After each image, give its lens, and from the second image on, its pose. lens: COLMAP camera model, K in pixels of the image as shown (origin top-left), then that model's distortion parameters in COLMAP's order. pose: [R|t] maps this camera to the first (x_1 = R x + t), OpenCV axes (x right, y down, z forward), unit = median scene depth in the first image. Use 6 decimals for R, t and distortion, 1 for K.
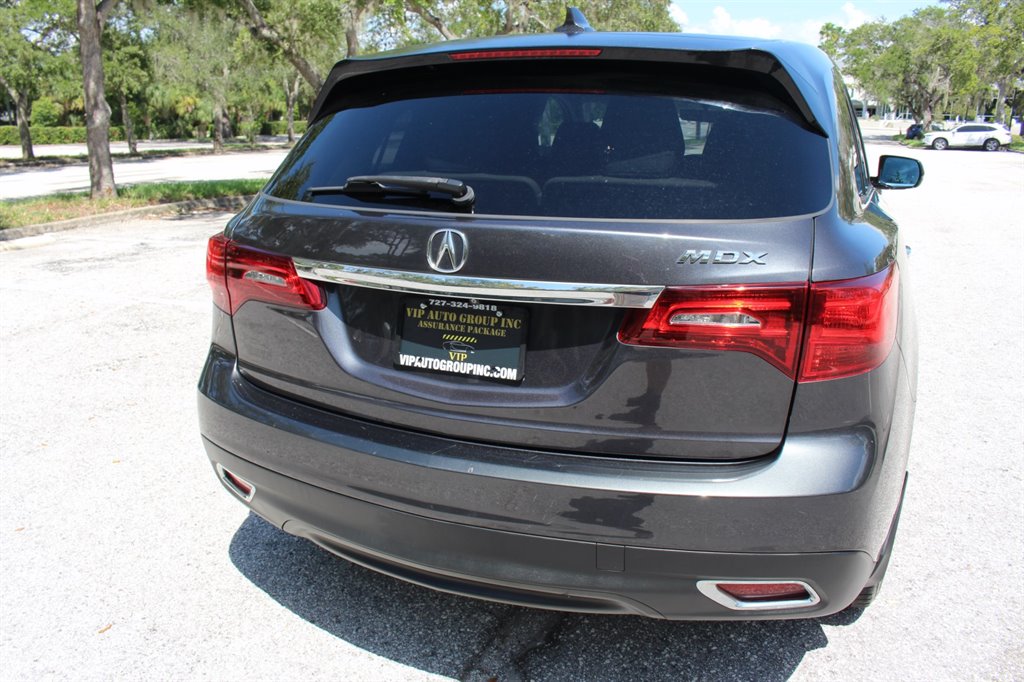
lens RADIAL K [[848.0, 0, 489.7], [0, 848.0, 338.3], [0, 0, 1]] dist [-0.160784, 0.139738]
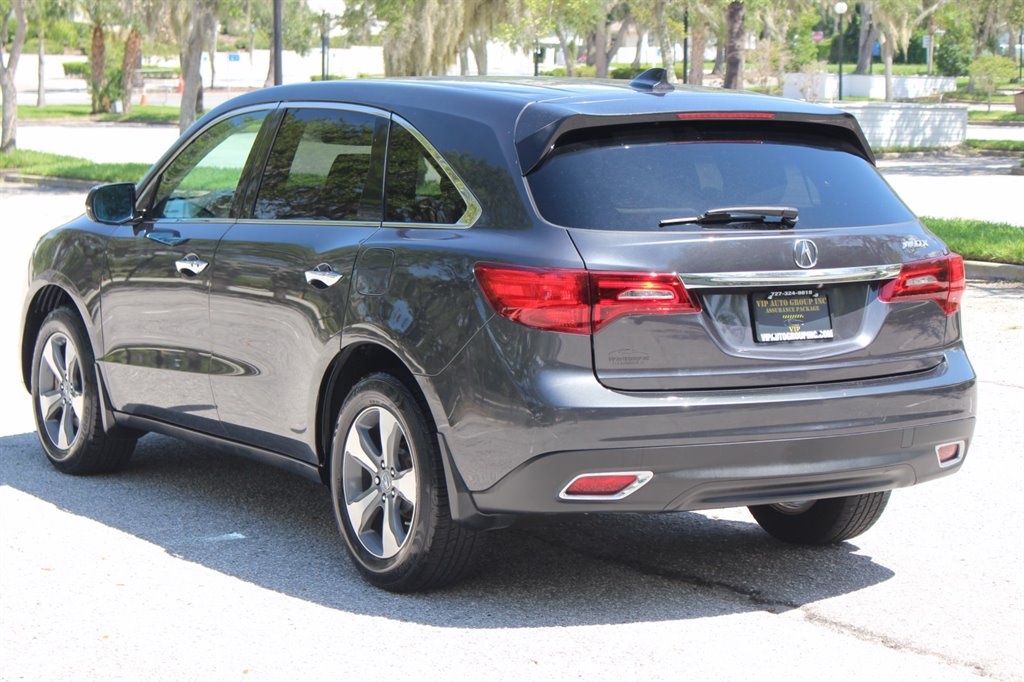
lens RADIAL K [[2469.9, 0, 508.5], [0, 2469.9, 310.7], [0, 0, 1]] dist [0.019208, 0.524893]
pose [[0.572488, -0.073084, 0.816650, -3.470516], [0.202563, 0.977751, -0.054499, 0.112724], [-0.794497, 0.196623, 0.574555, -0.953355]]
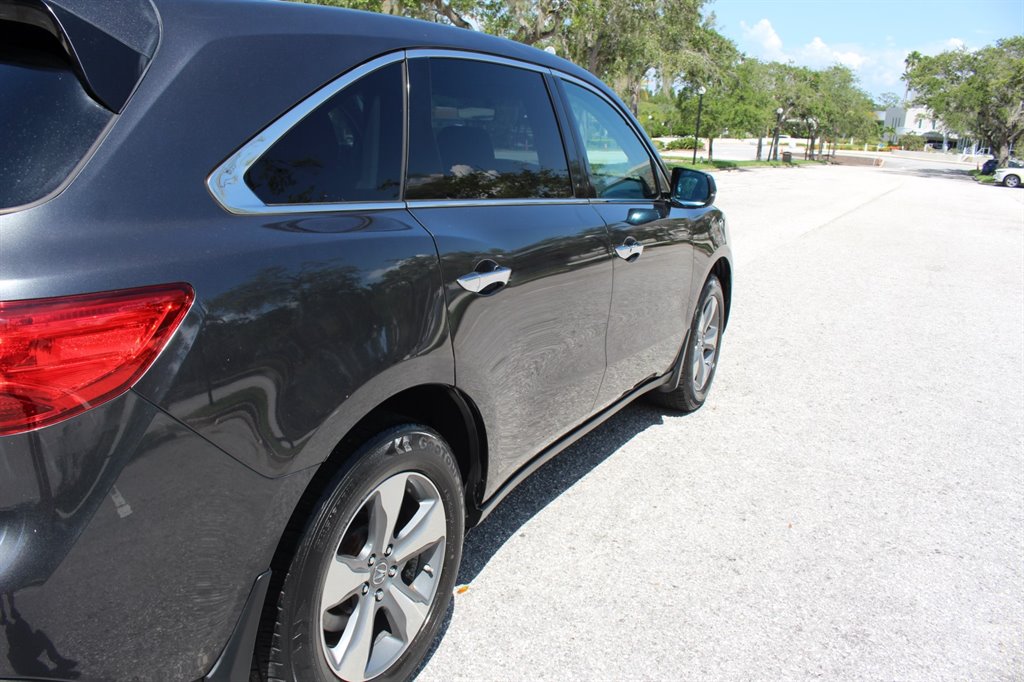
lens RADIAL K [[848.0, 0, 489.7], [0, 848.0, 338.3], [0, 0, 1]] dist [-0.160784, 0.139738]
pose [[0.994594, 0.069768, -0.076906, 0.770596], [-0.070764, 0.997440, -0.010300, -0.053770], [0.075991, 0.015686, 0.996985, 0.276327]]
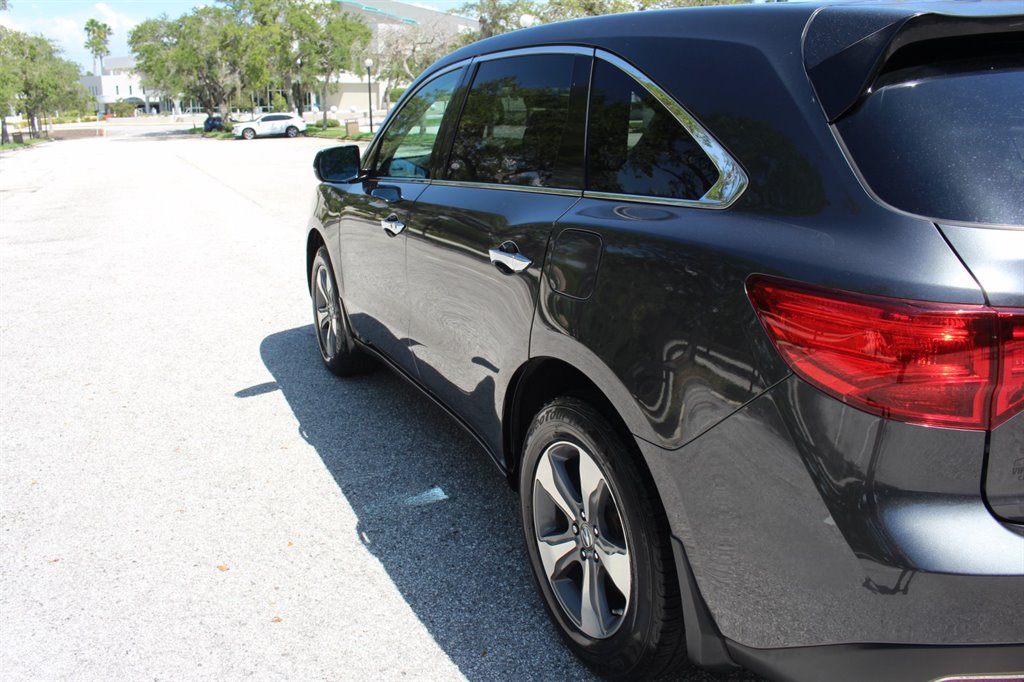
lens RADIAL K [[848.0, 0, 489.7], [0, 848.0, 338.3], [0, 0, 1]] dist [-0.160784, 0.139738]
pose [[0.684318, -0.204532, 0.699911, -1.046496], [0.202895, 0.975359, 0.086650, -0.238143], [-0.700387, 0.082712, 0.708954, 0.922643]]
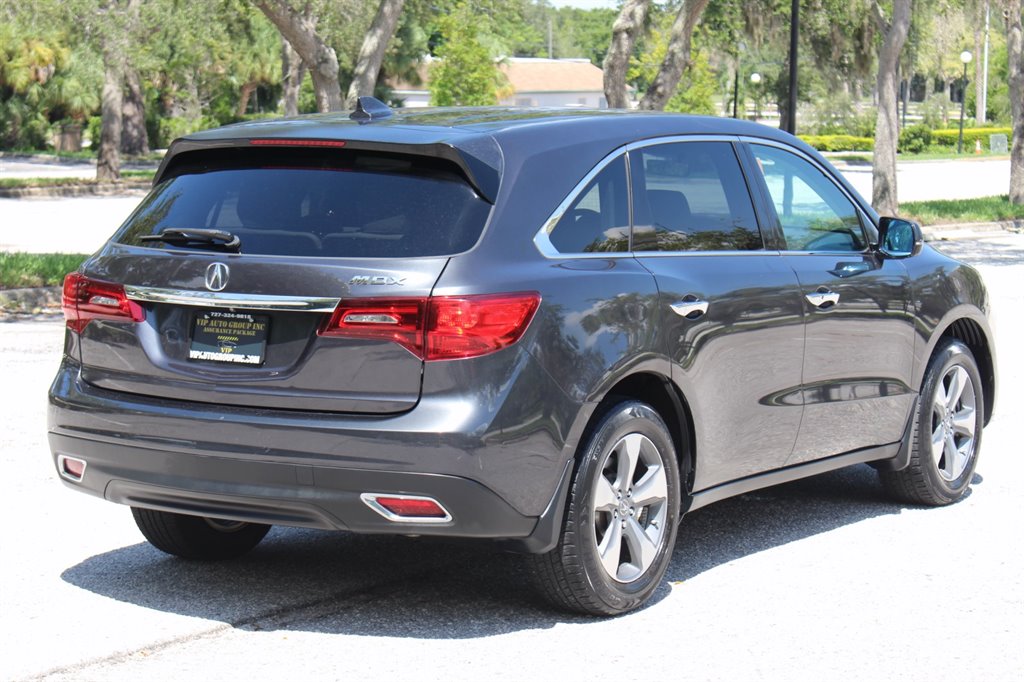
lens RADIAL K [[2469.9, 0, 508.5], [0, 2469.9, 310.7], [0, 0, 1]] dist [0.019208, 0.524893]
pose [[0.988567, 0.020705, -0.149354, 1.008248], [-0.046148, 0.984542, -0.168962, 0.608742], [0.143547, 0.173923, 0.974241, -2.893988]]
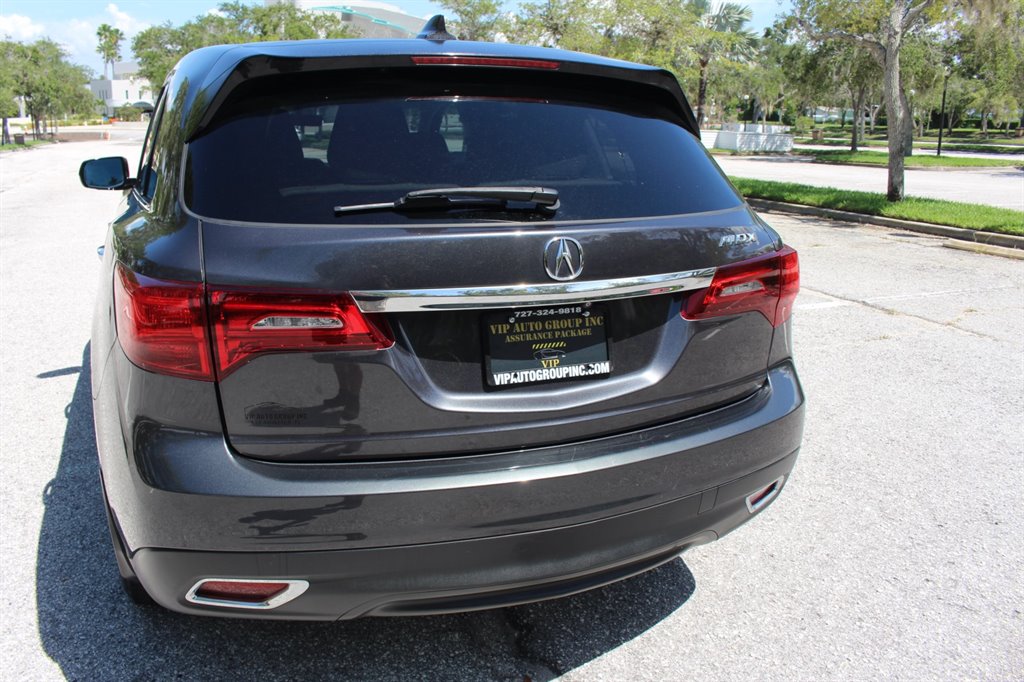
lens RADIAL K [[848.0, 0, 489.7], [0, 848.0, 338.3], [0, 0, 1]] dist [-0.160784, 0.139738]
pose [[0.695897, -0.171728, 0.697307, -0.730565], [0.173541, 0.982424, 0.068754, -0.083351], [-0.696858, 0.073165, 0.713467, 0.307227]]
